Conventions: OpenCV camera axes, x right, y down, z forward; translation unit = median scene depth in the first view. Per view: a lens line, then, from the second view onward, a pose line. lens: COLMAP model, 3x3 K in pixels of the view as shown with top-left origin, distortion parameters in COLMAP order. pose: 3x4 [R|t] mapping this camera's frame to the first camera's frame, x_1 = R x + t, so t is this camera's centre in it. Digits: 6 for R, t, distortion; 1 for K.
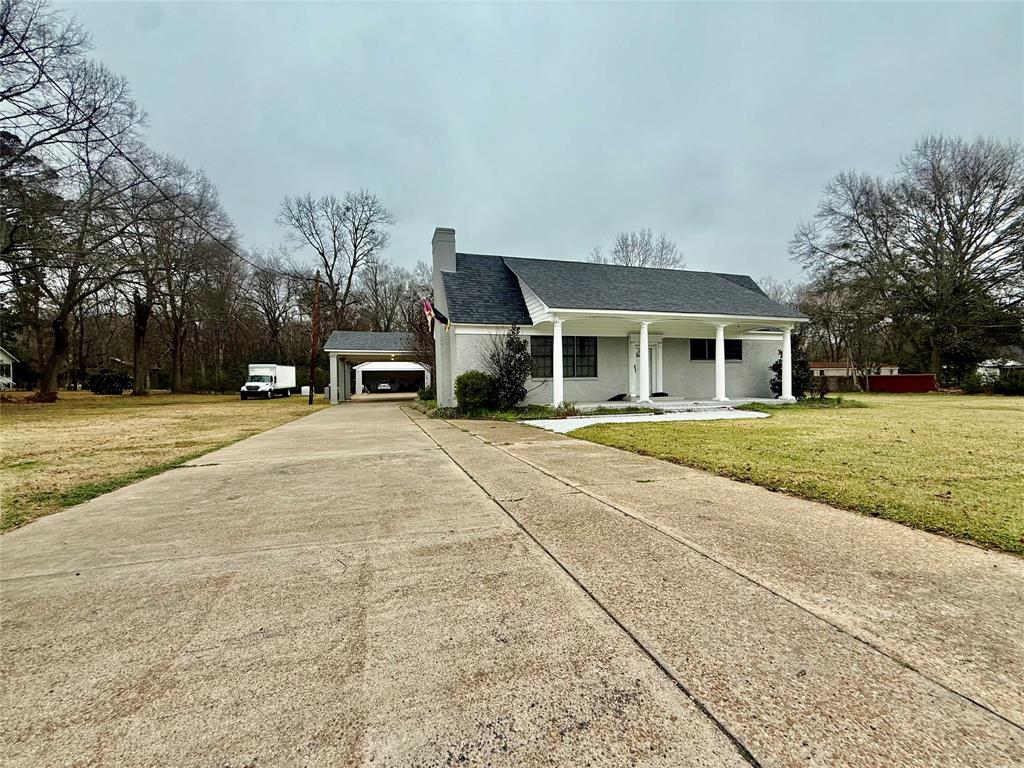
lens RADIAL K [[406.6, 0, 506.6], [0, 406.6, 382.3], [0, 0, 1]] dist [-0.000822, 0.000248]
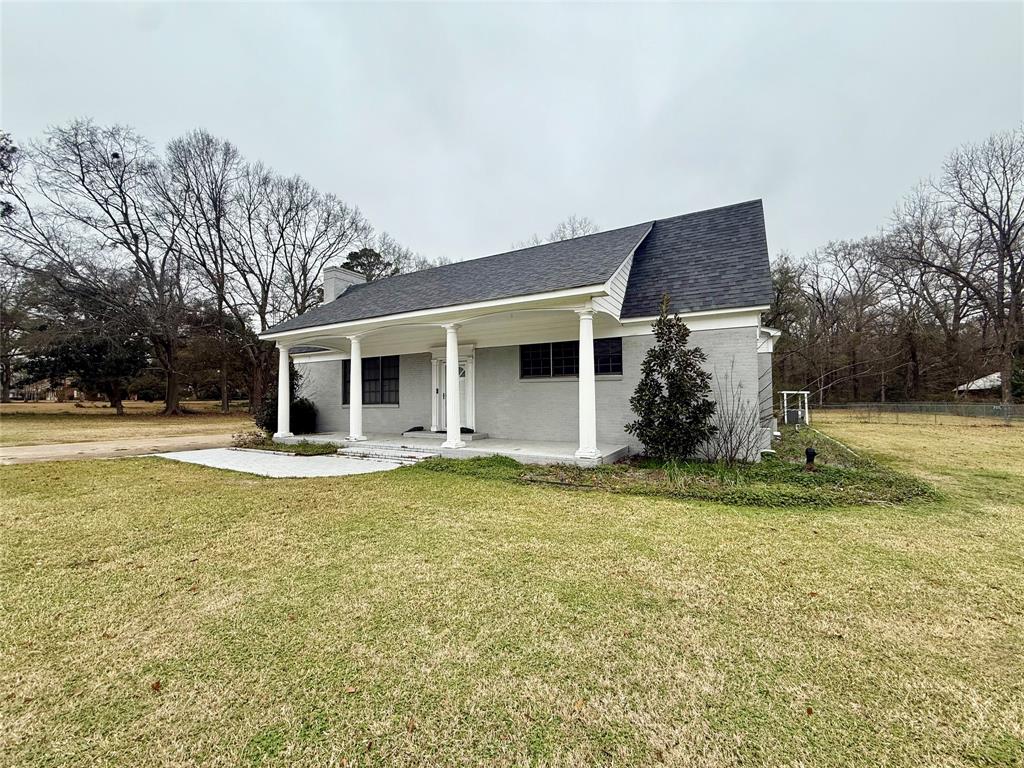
lens RADIAL K [[406.6, 0, 511.4], [0, 406.6, 383.7], [0, 0, 1]] dist [-0.000822, 0.000248]
pose [[0.691071, -0.019439, -0.722525, 0.951154], [-0.004382, 0.999507, -0.031083, -0.028652], [0.722774, 0.024647, 0.690645, 0.585930]]
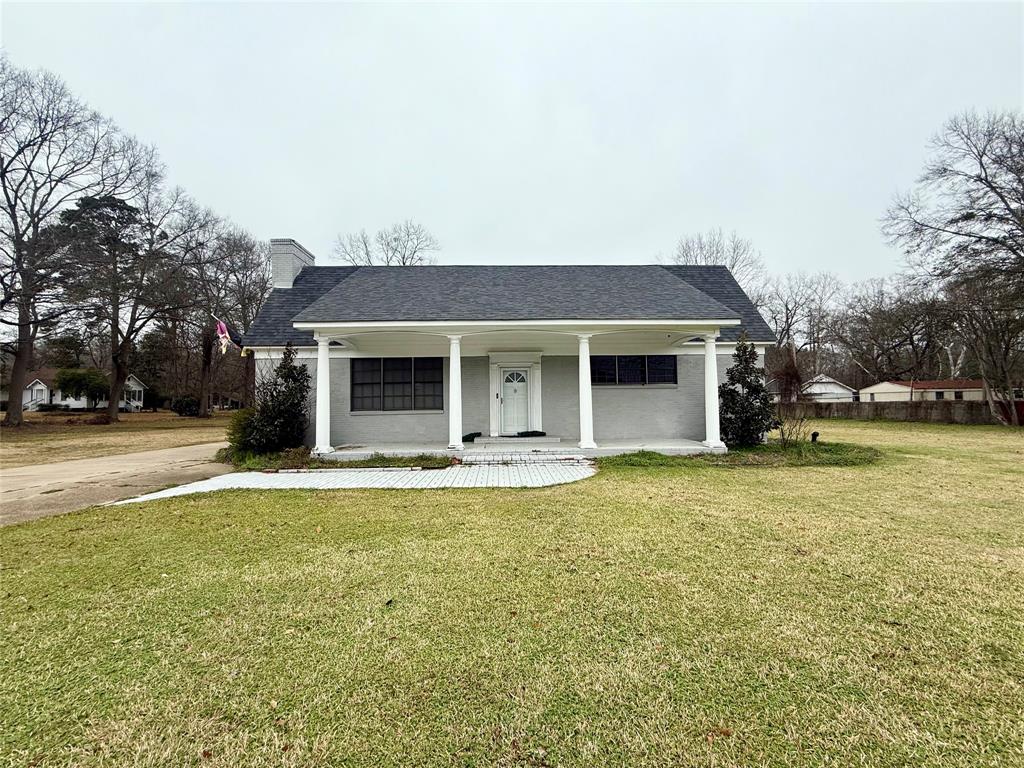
lens RADIAL K [[406.6, 0, 511.8], [0, 406.6, 381.0], [0, 0, 1]] dist [-0.000822, 0.000248]
pose [[0.966927, -0.013287, -0.254706, 0.520903], [-0.000440, 0.998554, -0.053759, -0.024965], [0.255052, 0.052093, 0.965523, 0.281554]]
